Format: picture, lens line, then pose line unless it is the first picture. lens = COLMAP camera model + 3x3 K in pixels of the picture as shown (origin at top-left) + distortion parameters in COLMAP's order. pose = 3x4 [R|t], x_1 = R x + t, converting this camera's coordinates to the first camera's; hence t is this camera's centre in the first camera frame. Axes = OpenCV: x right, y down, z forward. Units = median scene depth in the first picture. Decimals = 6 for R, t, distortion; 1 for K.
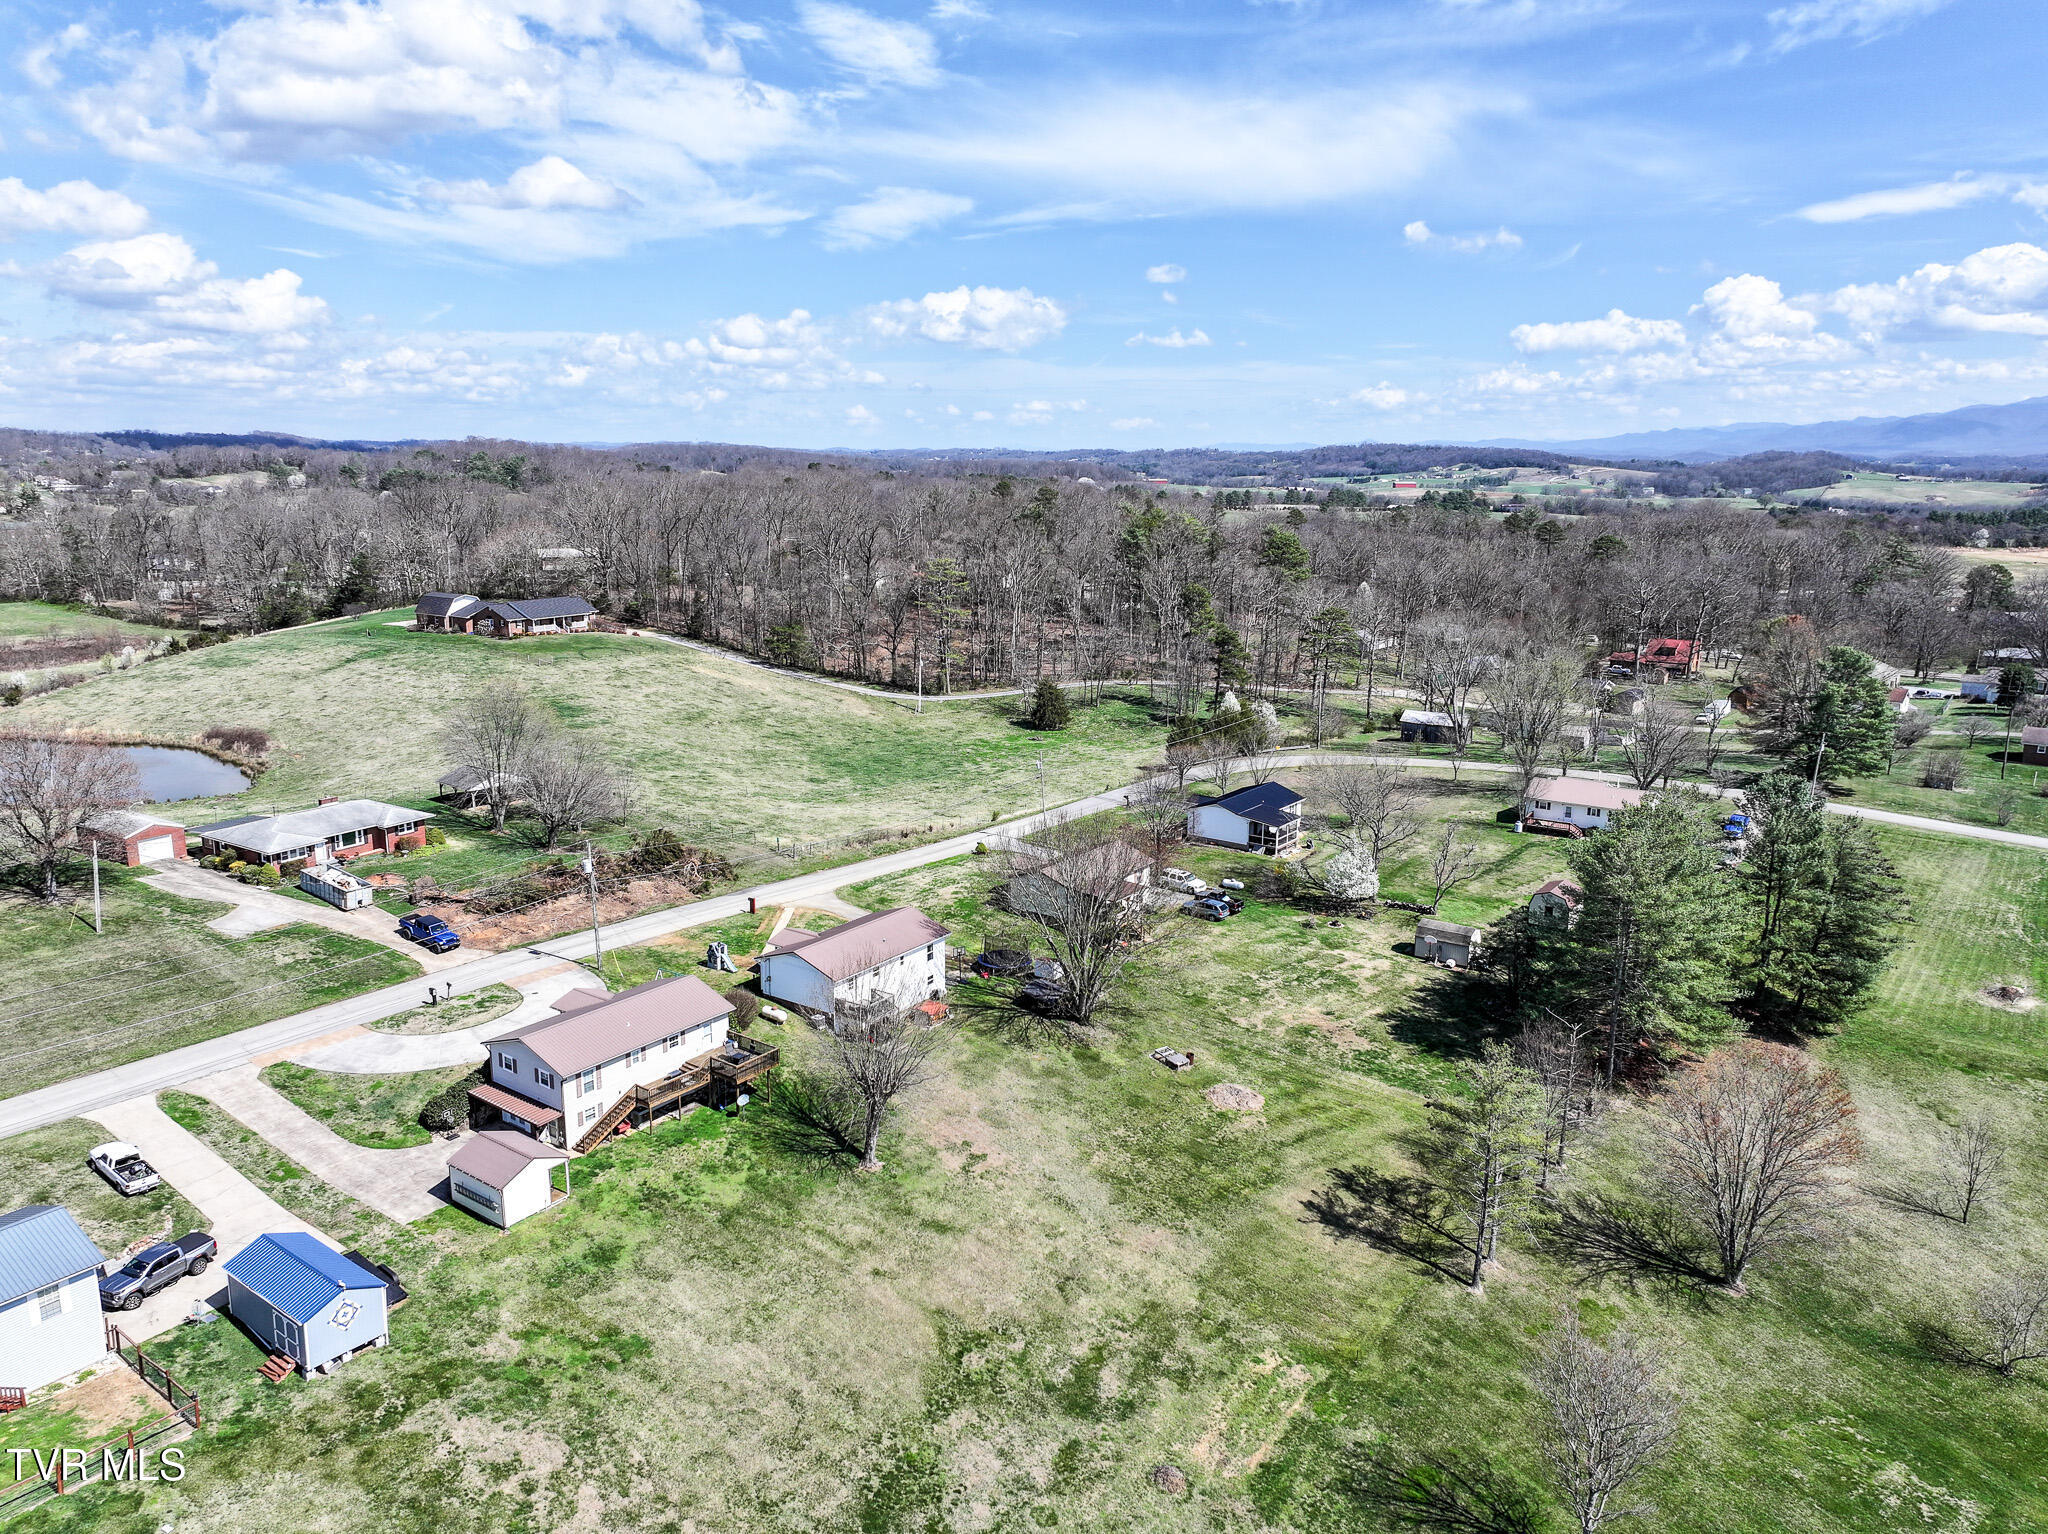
lens RADIAL K [[1446.6, 0, 1040.0], [0, 1446.6, 758.6], [0, 0, 1]] dist [-0.002265, 0.017121]
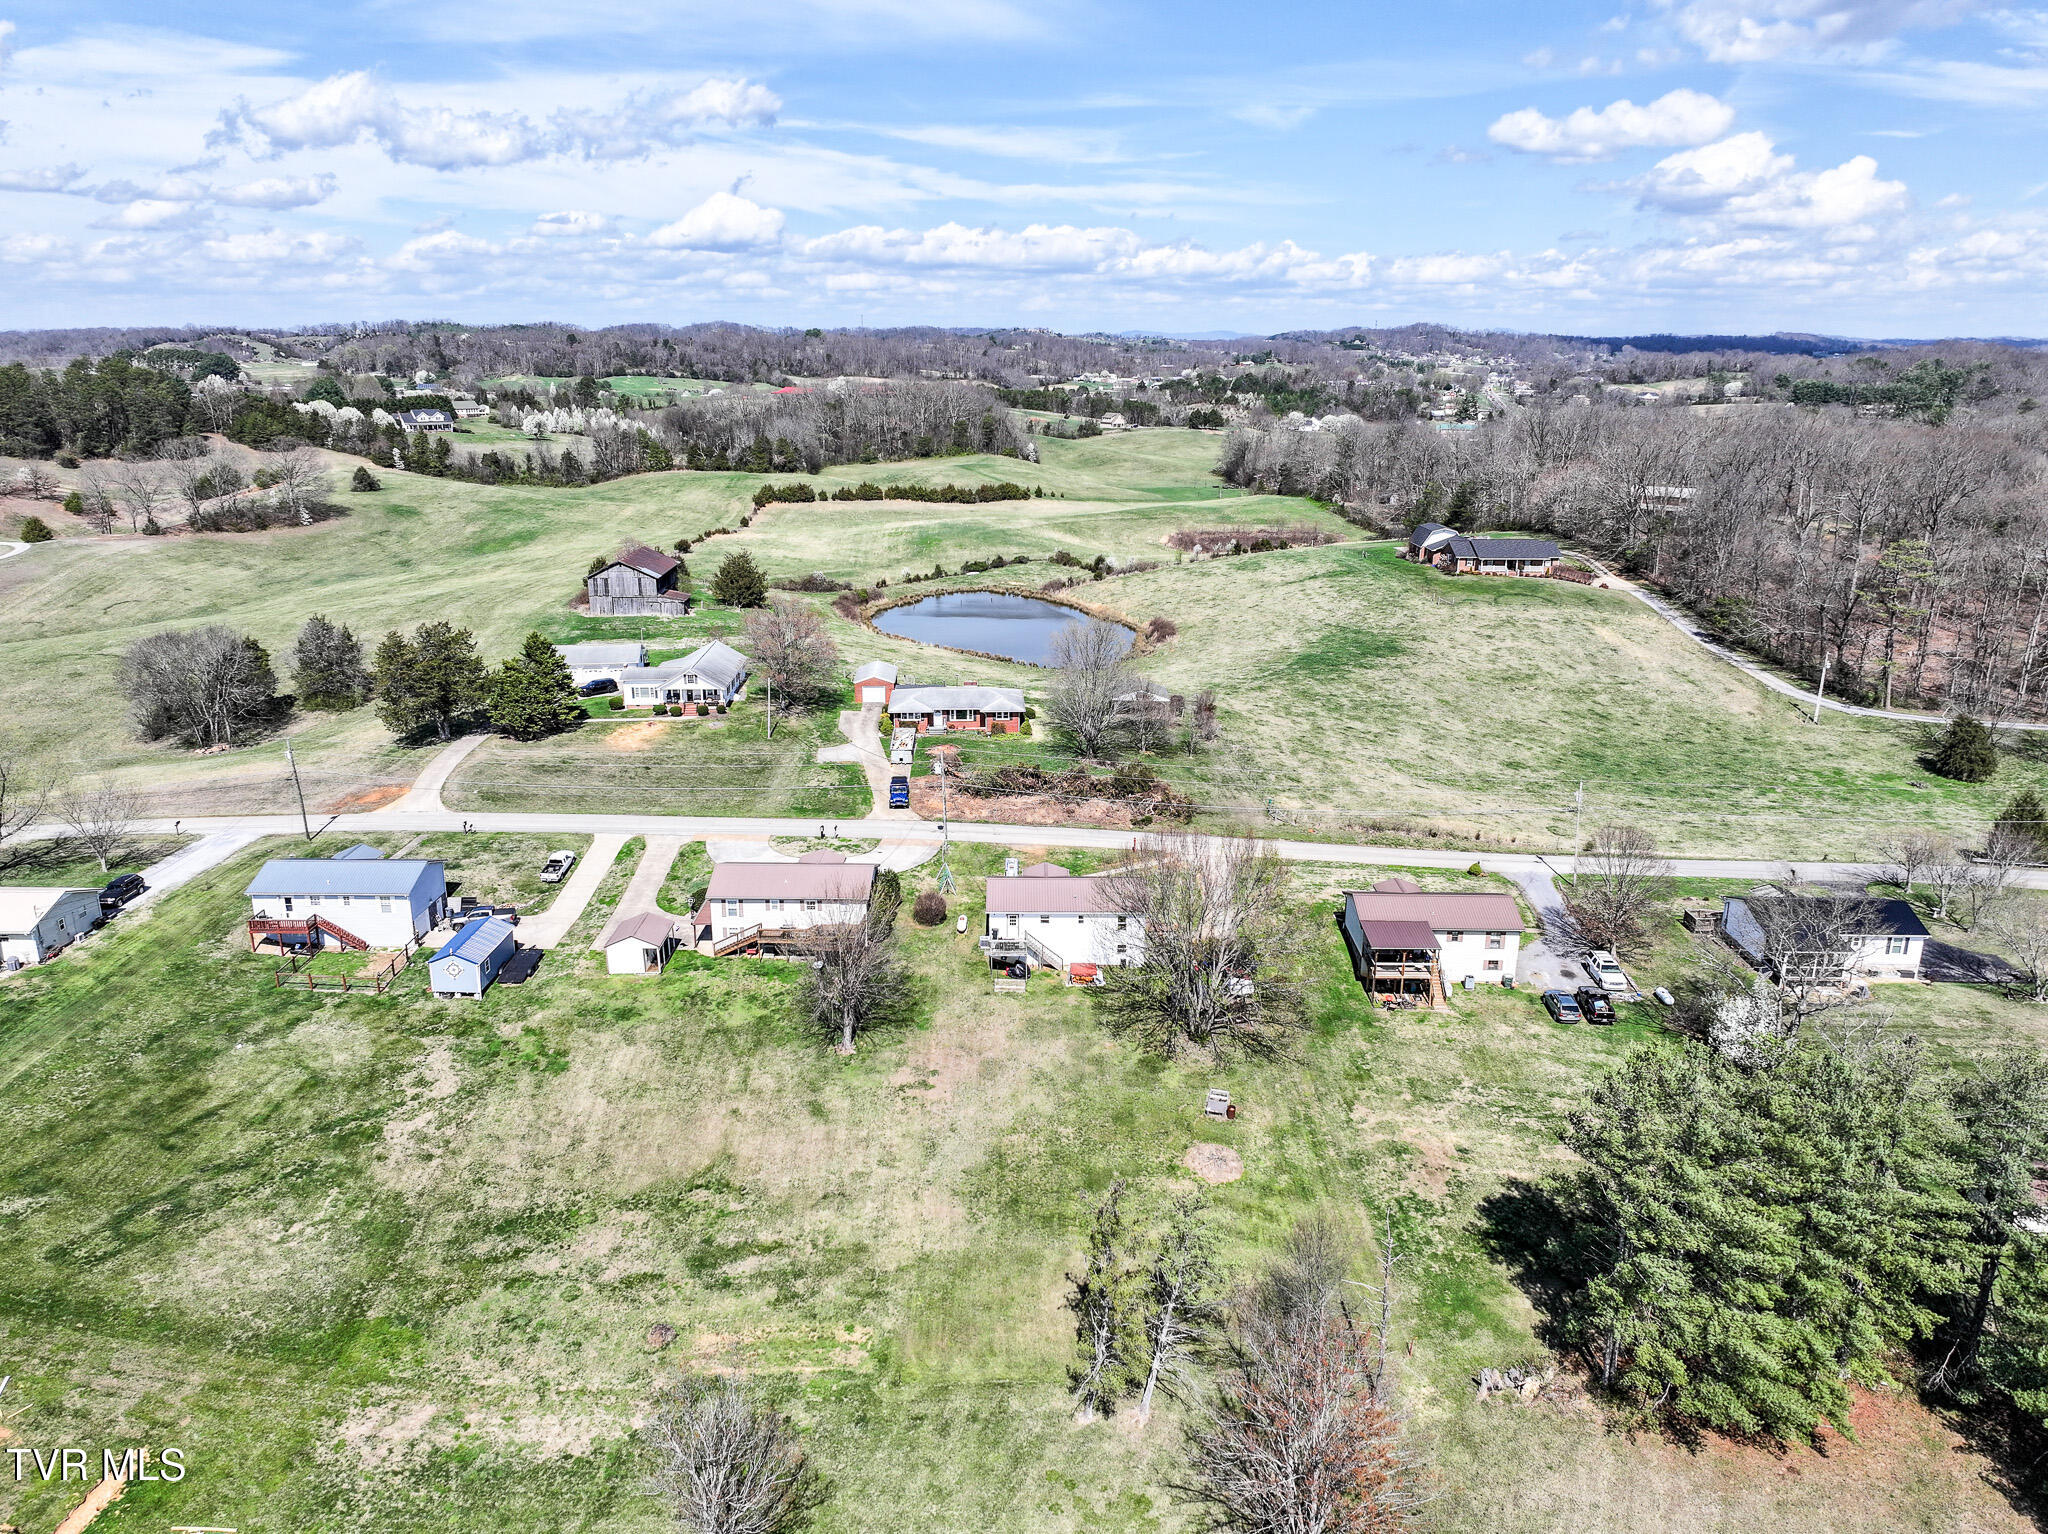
lens RADIAL K [[1446.6, 0, 1028.7], [0, 1446.6, 777.9], [0, 0, 1]] dist [-0.002265, 0.017121]
pose [[0.572043, 0.233085, -0.786409, 0.720512], [-0.171001, 0.971596, 0.163585, -0.135896], [0.802201, 0.040900, 0.595652, 0.325362]]
